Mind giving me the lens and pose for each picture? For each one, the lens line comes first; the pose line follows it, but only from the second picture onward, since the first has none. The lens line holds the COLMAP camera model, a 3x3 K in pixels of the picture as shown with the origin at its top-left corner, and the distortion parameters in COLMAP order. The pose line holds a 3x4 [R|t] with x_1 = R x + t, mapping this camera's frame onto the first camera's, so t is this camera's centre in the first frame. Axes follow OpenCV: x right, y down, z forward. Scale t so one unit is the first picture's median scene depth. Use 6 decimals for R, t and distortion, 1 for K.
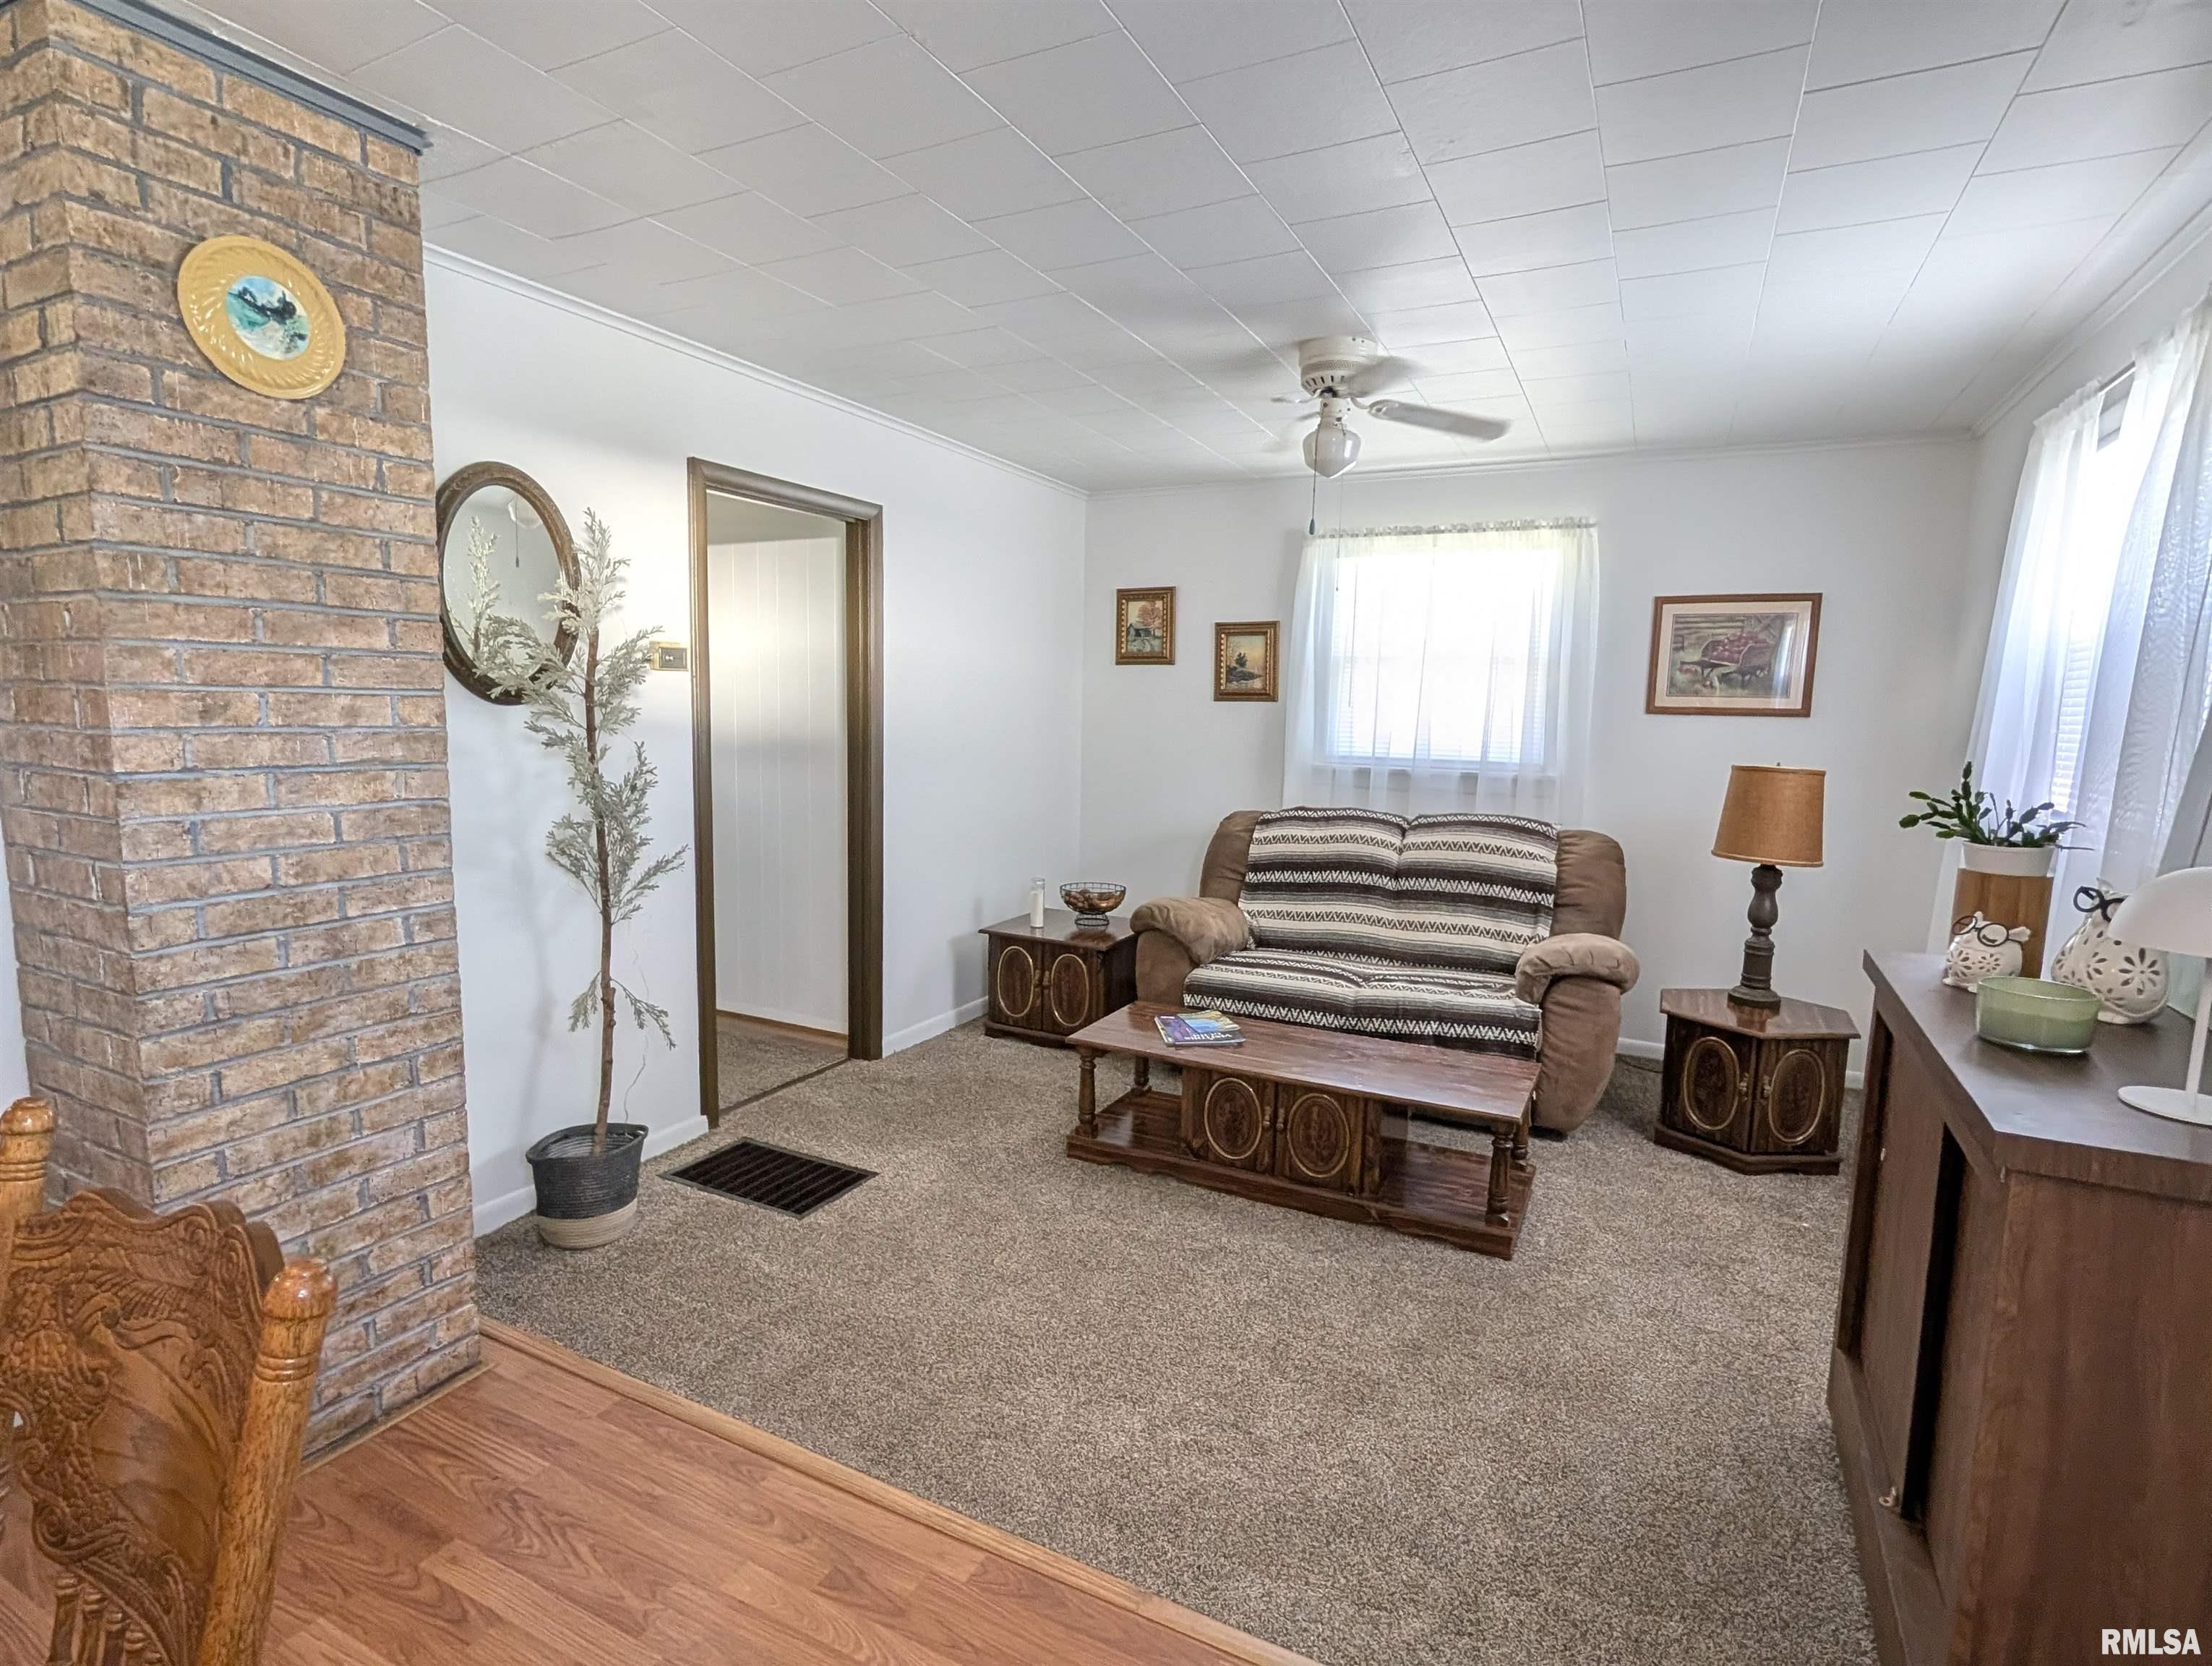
lens RADIAL K [[1109.8, 0, 1102.7], [0, 1109.8, 842.6], [0, 0, 1]] dist [-0.004273, 0.000534]
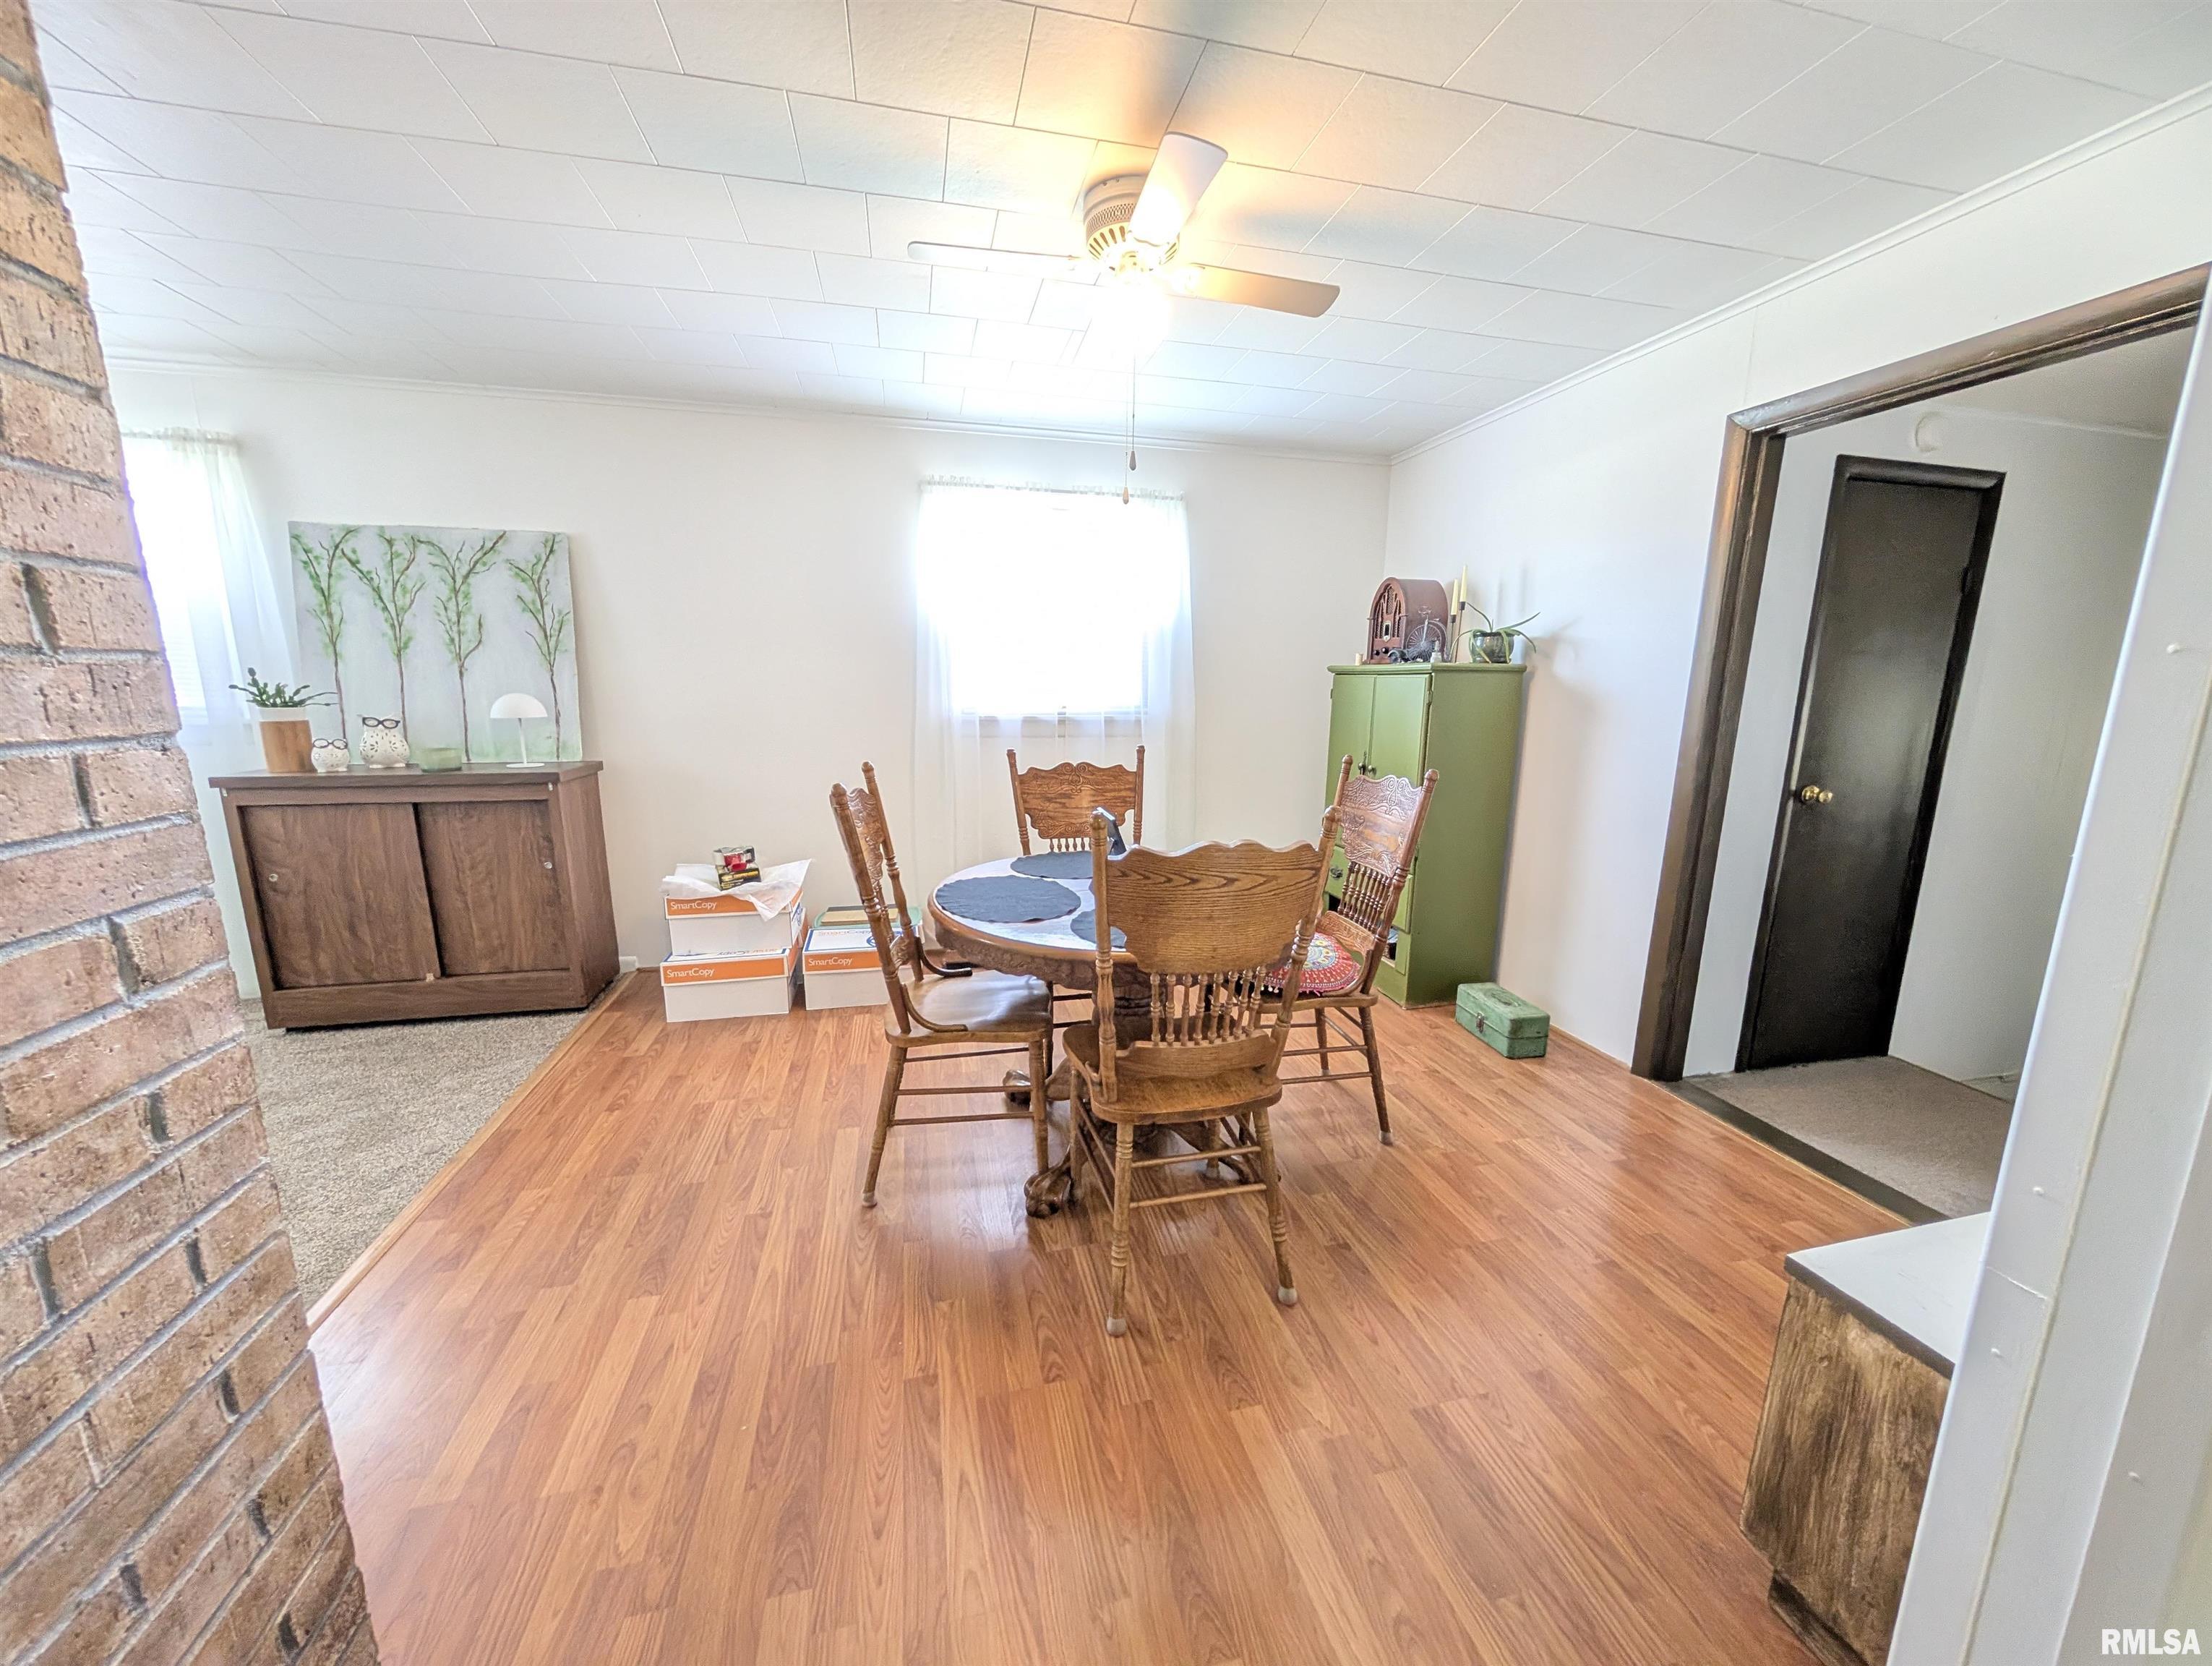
lens RADIAL K [[792.4, 0, 1106.0], [0, 792.4, 833.0], [0, 0, 1]] dist [0.006690, -0.000053]
pose [[-0.650852, -0.168040, 0.740374, -0.819873], [0.074415, 0.956381, 0.282484, -0.049339], [-0.755549, 0.238950, -0.609958, 0.481643]]
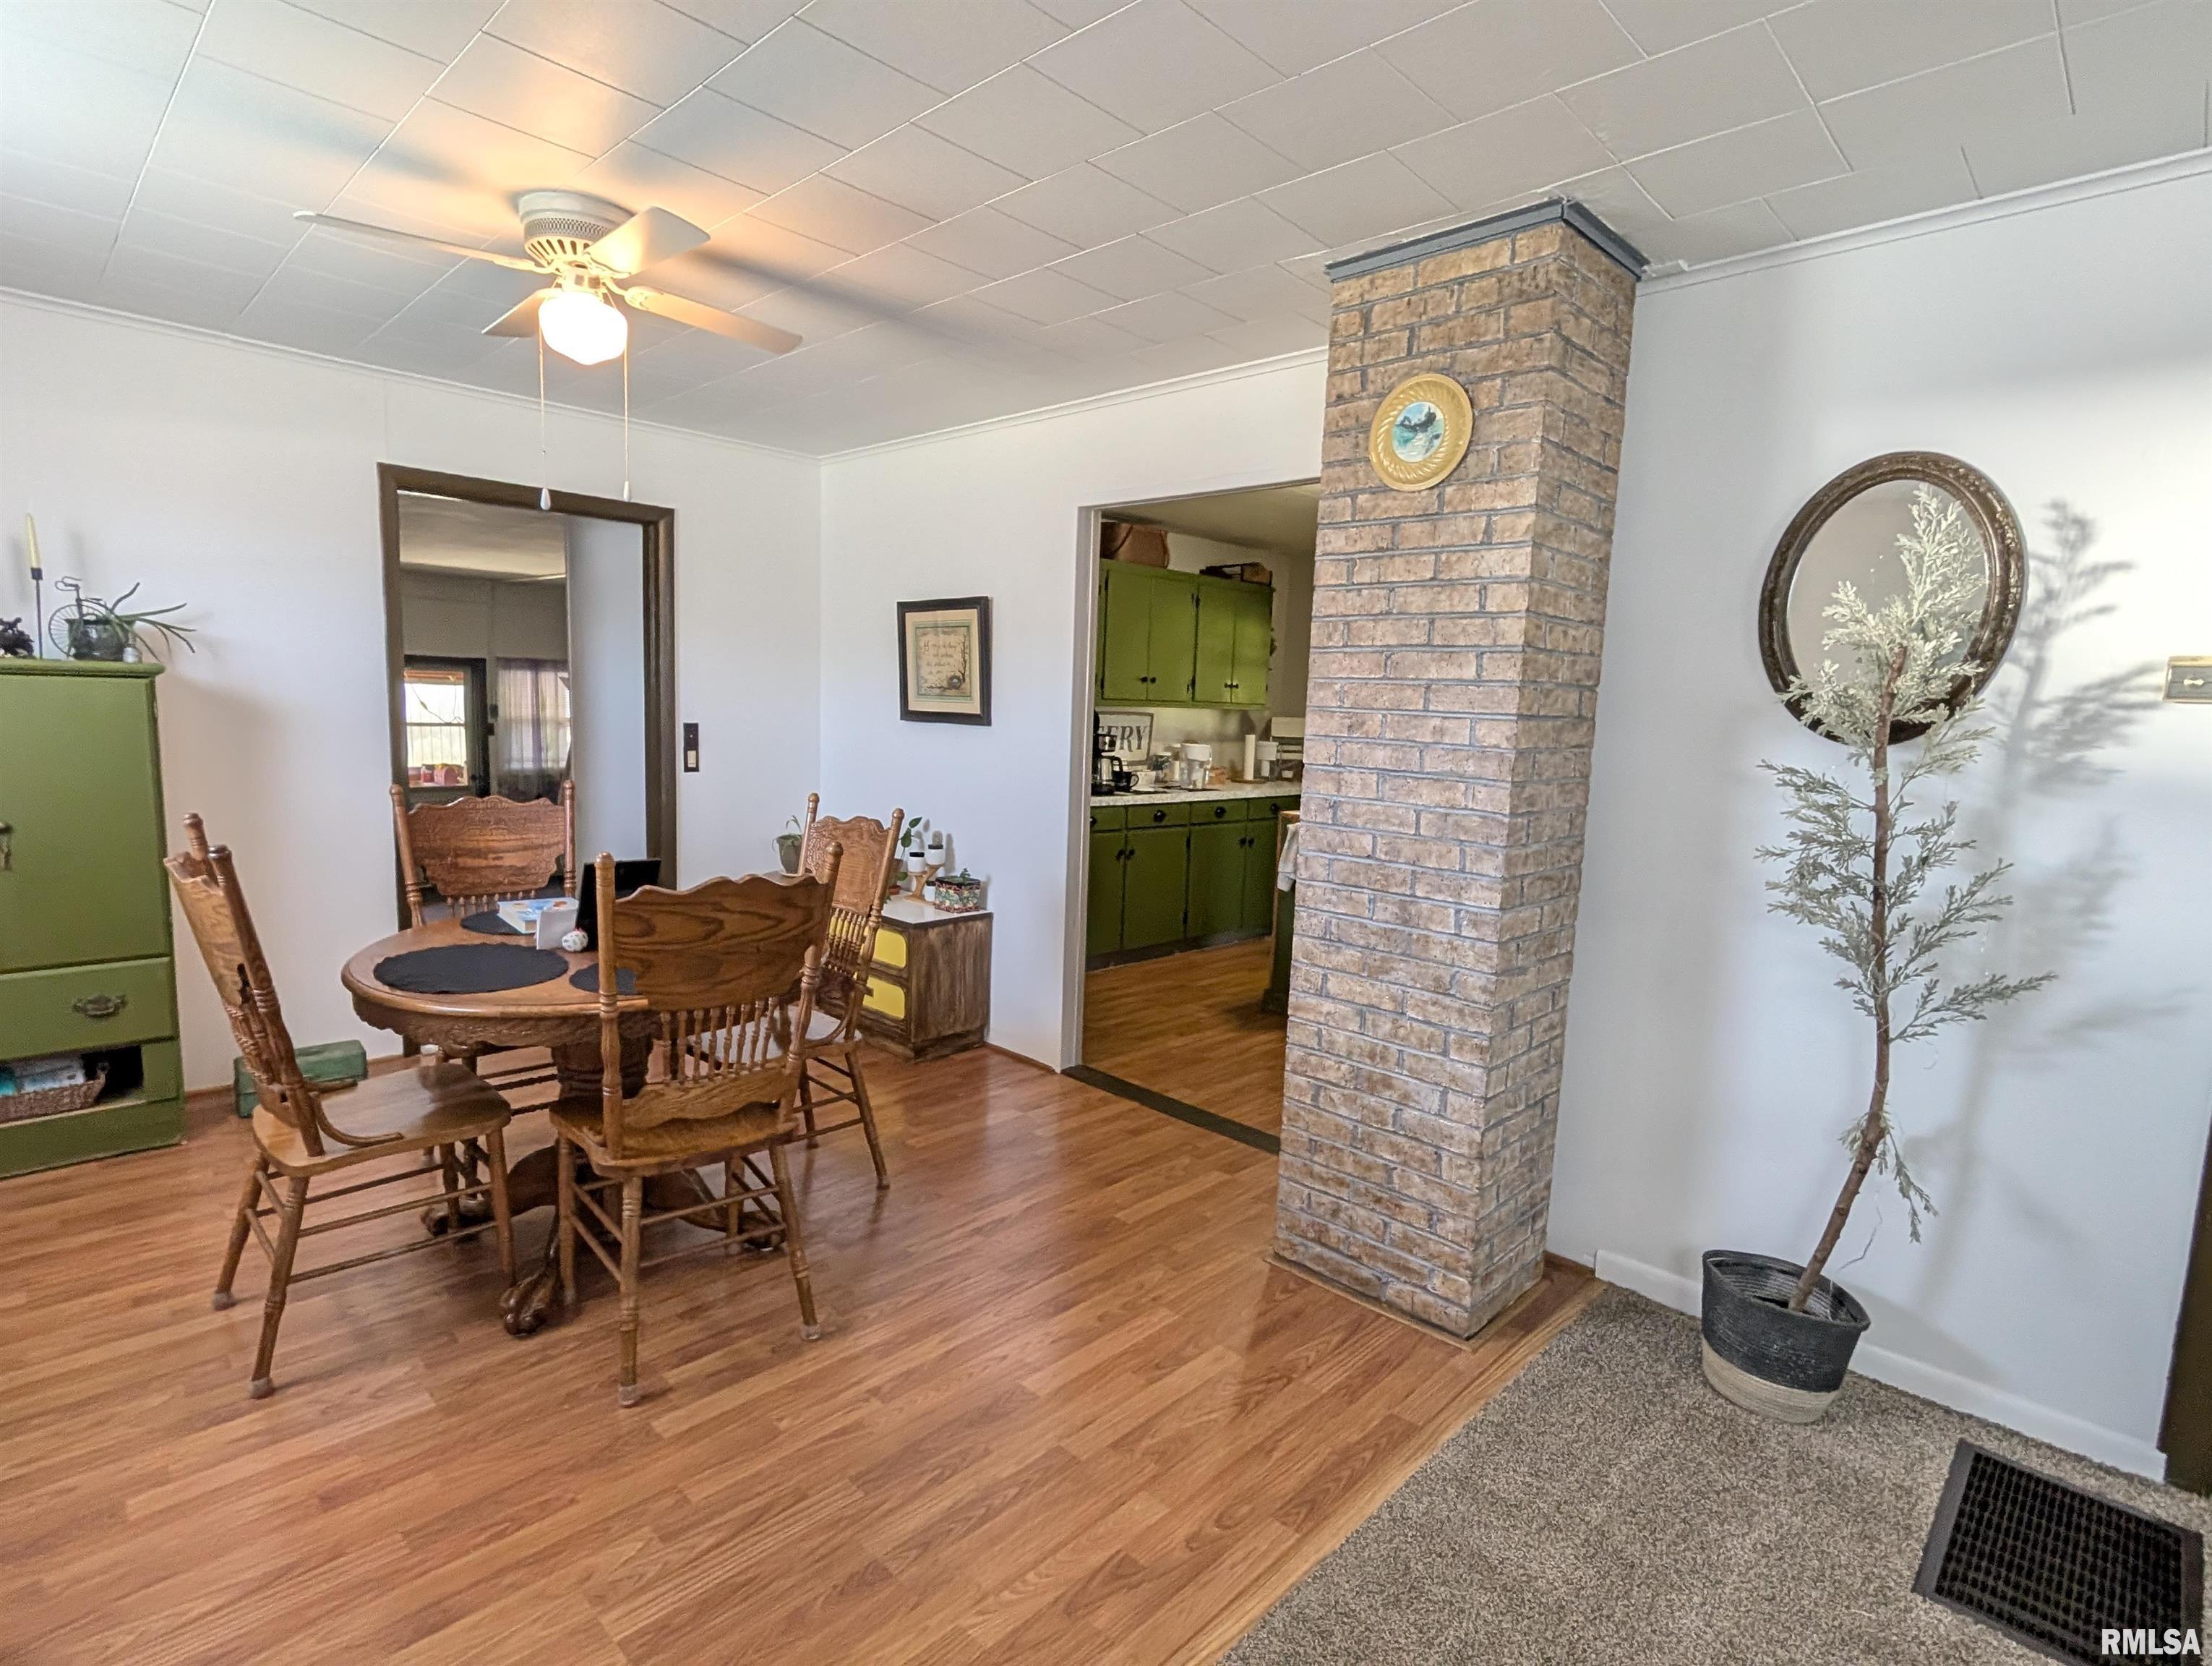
lens RADIAL K [[1111.9, 0, 1086.6], [0, 1111.9, 843.8], [0, 0, 1]] dist [-0.002645, 0.001051]
pose [[-0.298992, 0.090827, -0.949923, 0.384771], [-0.164371, 0.975679, 0.145026, -0.069414], [0.939993, 0.199502, -0.276791, 0.626896]]
